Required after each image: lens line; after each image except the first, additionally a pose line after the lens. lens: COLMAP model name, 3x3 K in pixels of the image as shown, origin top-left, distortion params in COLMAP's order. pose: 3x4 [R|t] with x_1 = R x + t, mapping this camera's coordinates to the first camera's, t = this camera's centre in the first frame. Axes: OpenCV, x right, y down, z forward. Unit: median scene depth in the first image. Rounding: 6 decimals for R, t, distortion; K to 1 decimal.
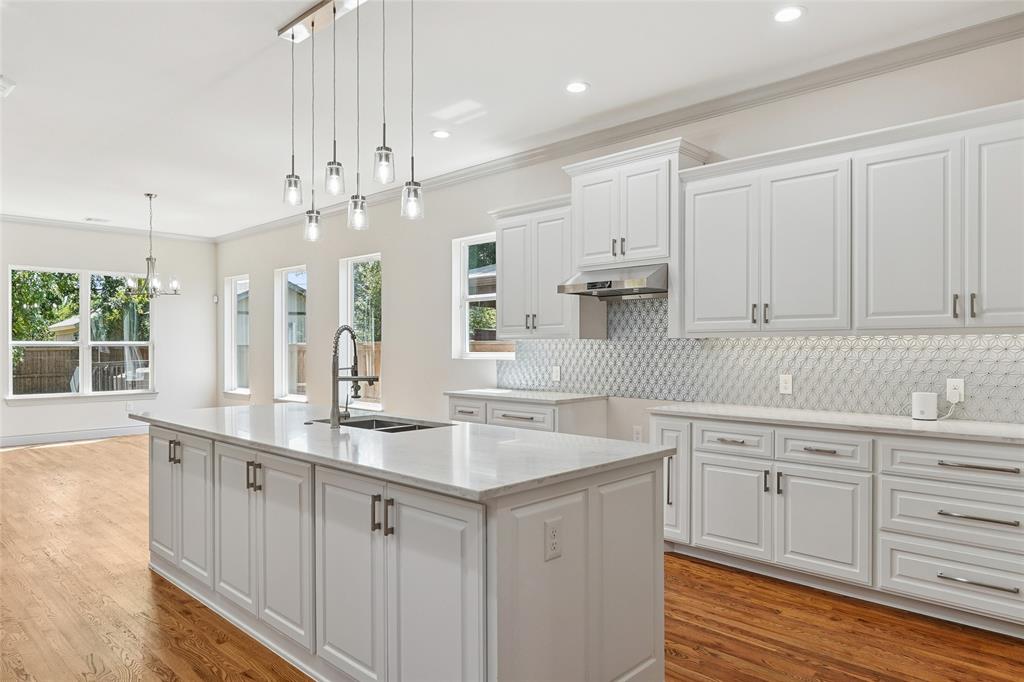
lens RADIAL K [[655.6, 0, 516.1], [0, 655.6, 346.5], [0, 0, 1]] dist [0.001946, -0.006784]
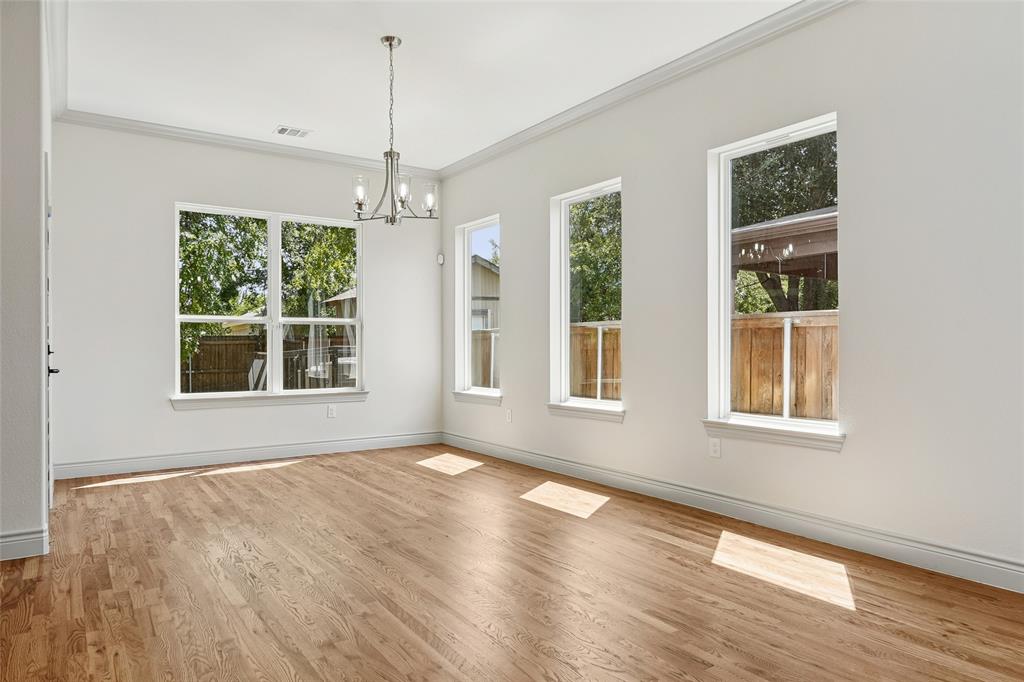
lens RADIAL K [[655.6, 0, 509.5], [0, 655.6, 340.9], [0, 0, 1]] dist [0.001946, -0.006784]
pose [[0.978199, -0.004839, -0.207614, -0.270974], [0.002718, 0.999941, -0.010502, 0.025327], [0.207652, 0.009709, 0.978155, 0.374783]]
